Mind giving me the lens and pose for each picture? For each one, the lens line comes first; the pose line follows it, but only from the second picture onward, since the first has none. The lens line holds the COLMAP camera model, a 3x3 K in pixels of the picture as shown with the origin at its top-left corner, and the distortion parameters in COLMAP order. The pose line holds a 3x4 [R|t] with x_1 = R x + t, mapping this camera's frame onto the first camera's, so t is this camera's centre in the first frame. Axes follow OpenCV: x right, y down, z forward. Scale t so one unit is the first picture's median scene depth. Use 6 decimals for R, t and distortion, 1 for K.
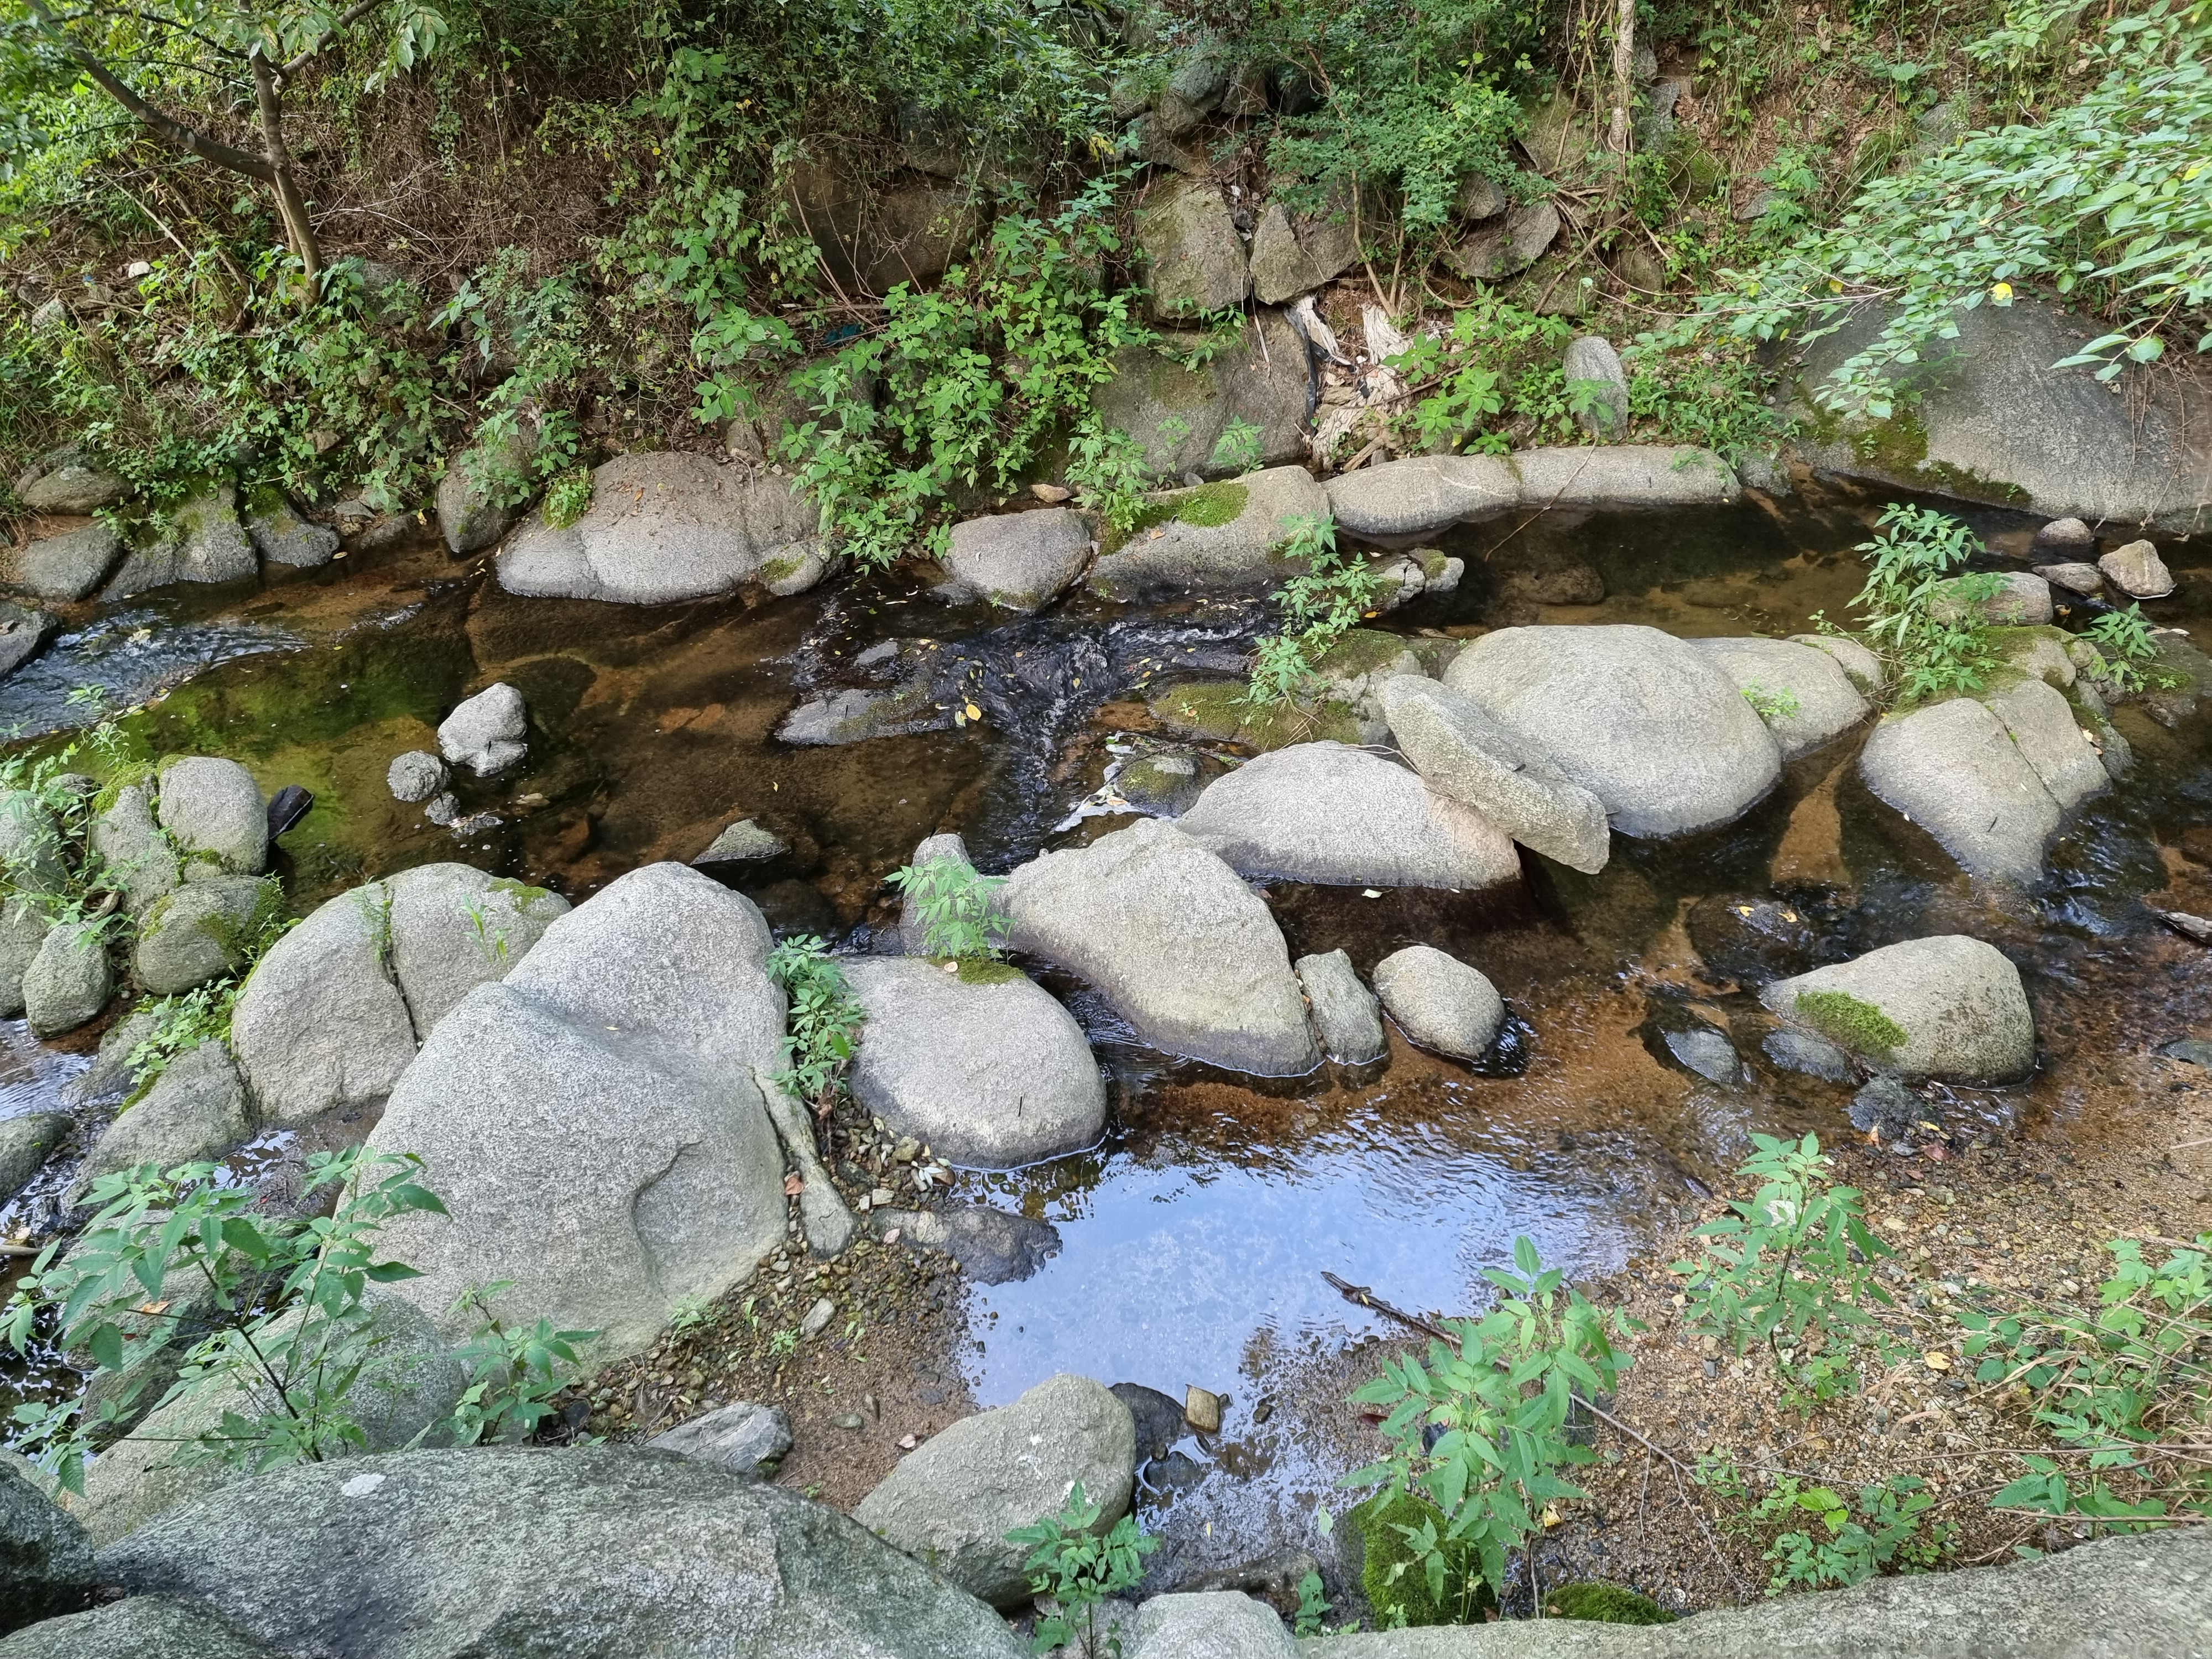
lens RADIAL K [[1501.8, 0, 1120.0], [0, 1501.8, 850.5], [0, 0, 1]] dist [0.065388, -0.045832]
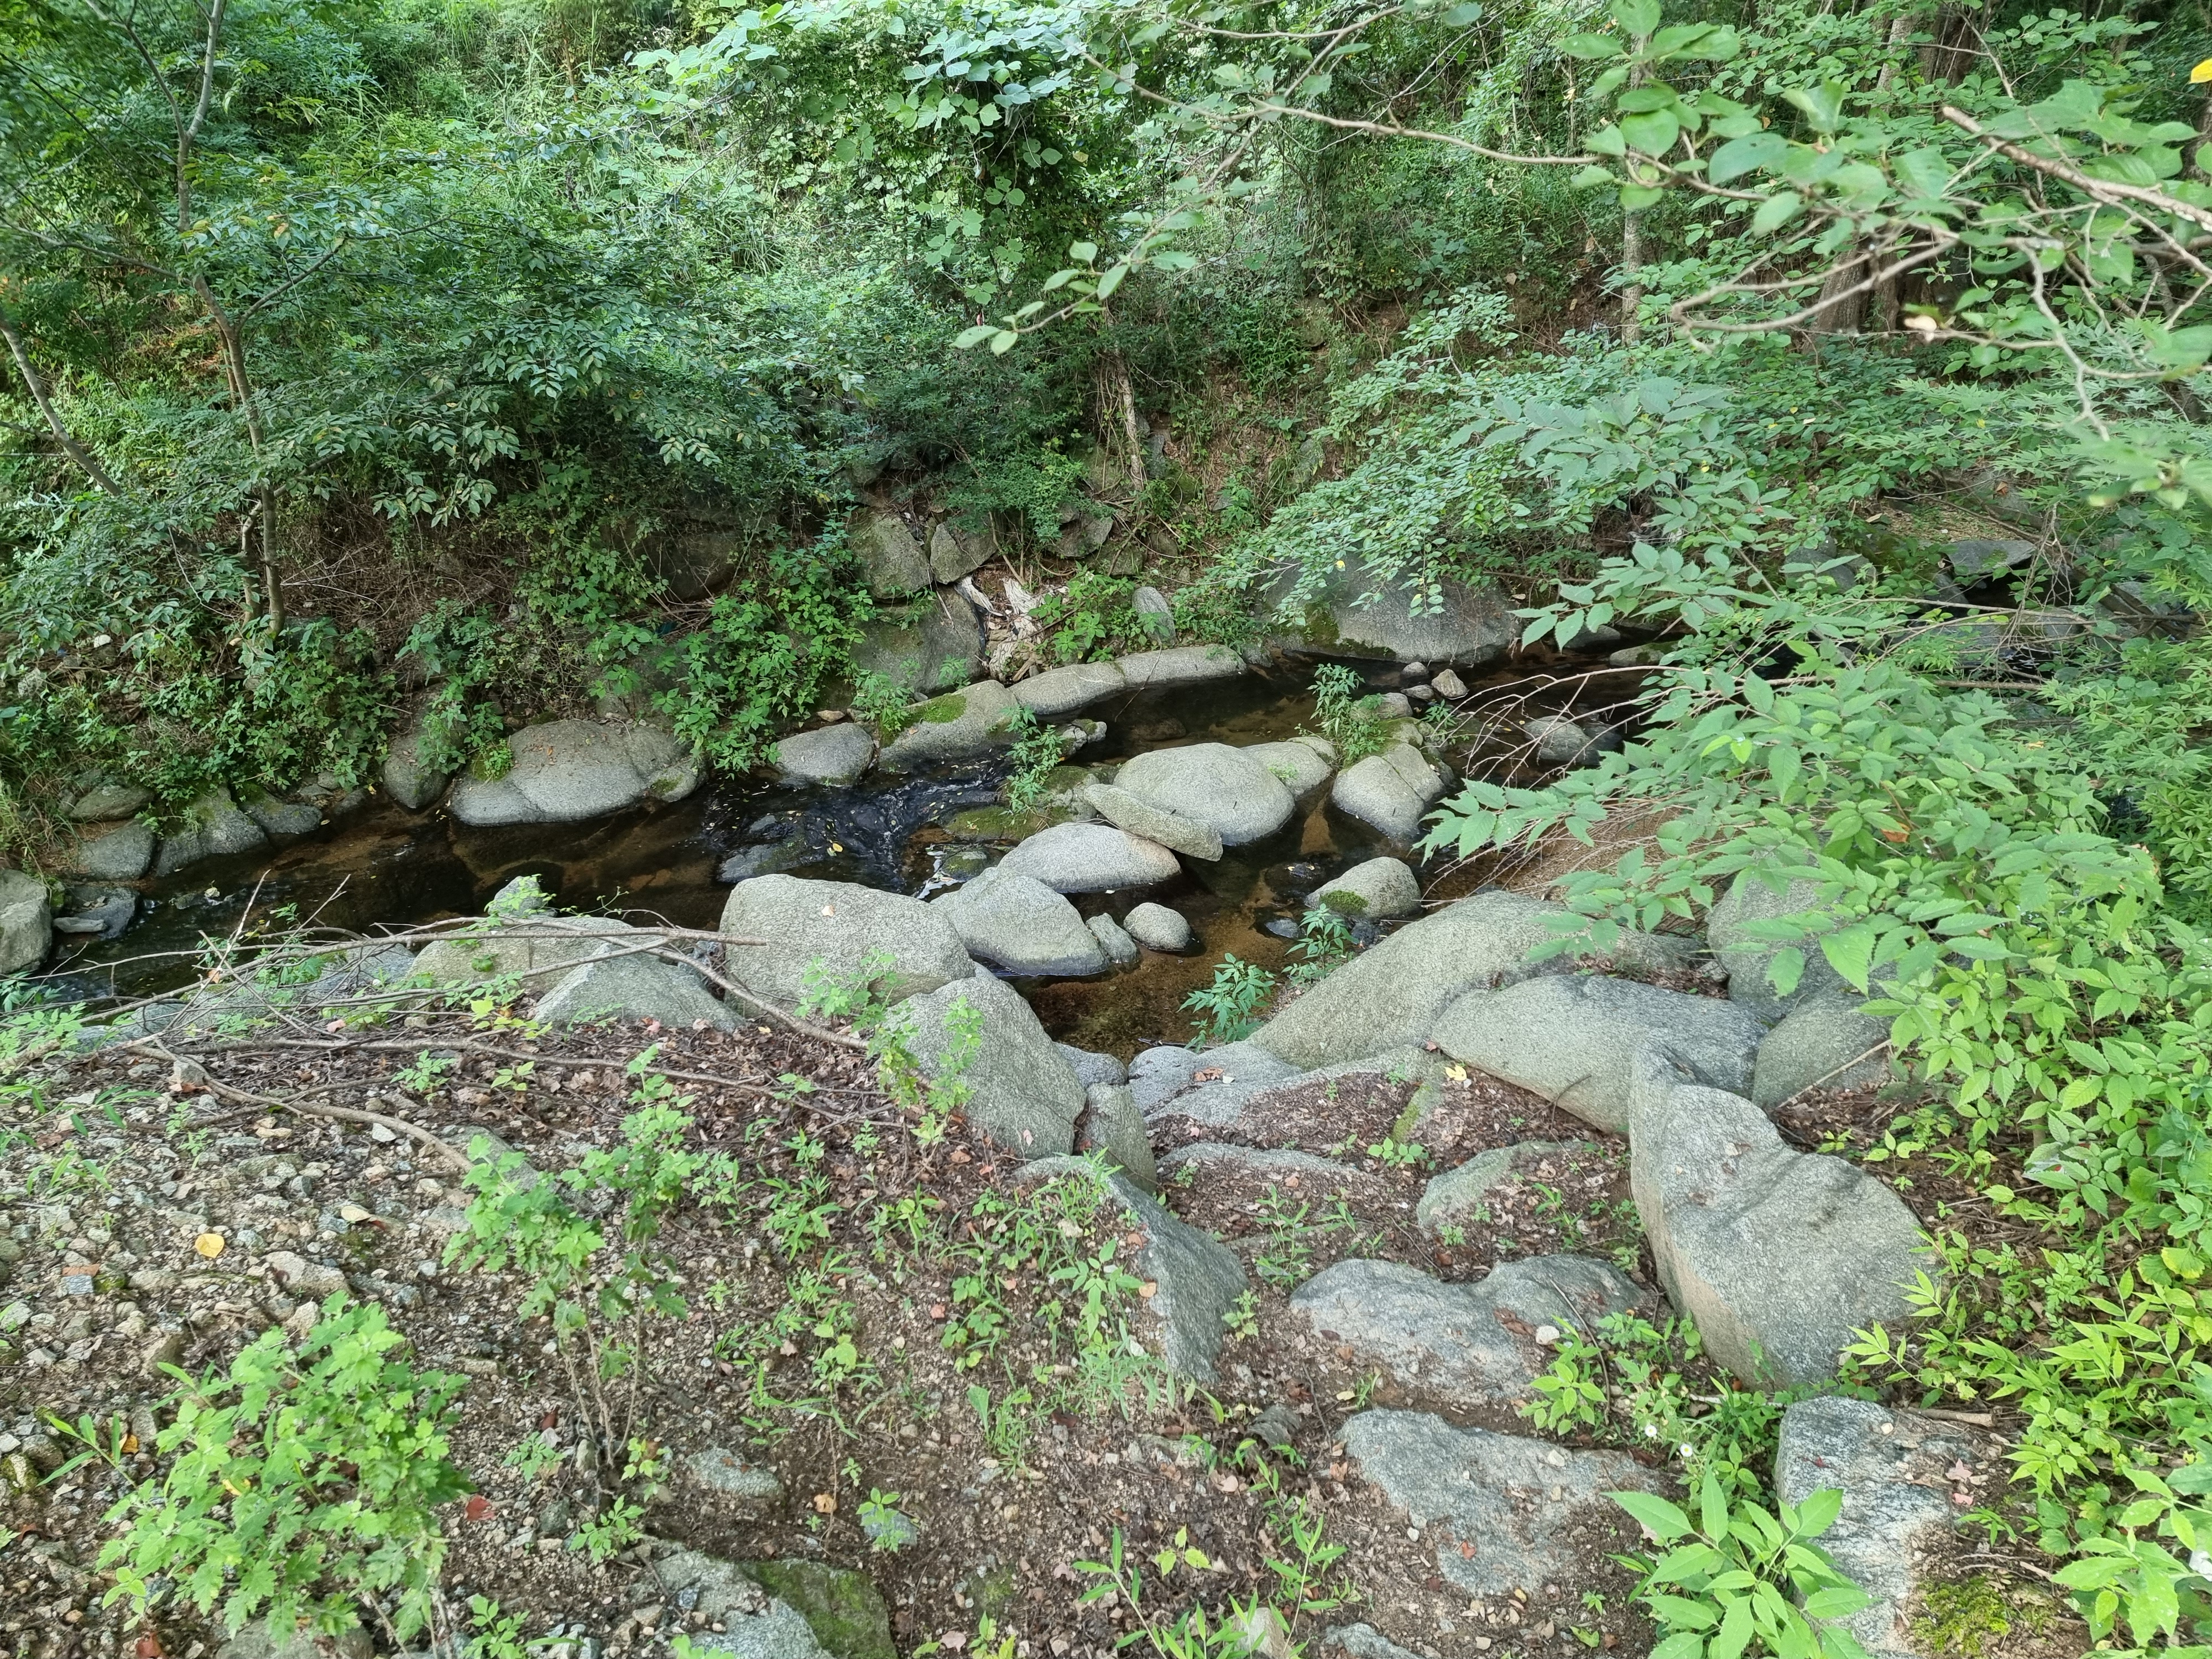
lens RADIAL K [[1501.8, 0, 1120.0], [0, 1501.8, 850.5], [0, 0, 1]] dist [0.065388, -0.045832]
pose [[0.949442, -0.144933, 0.278487, -0.229856], [0.182339, 0.976680, -0.113353, 0.132496], [-0.255564, 0.158401, 0.953727, -0.548922]]
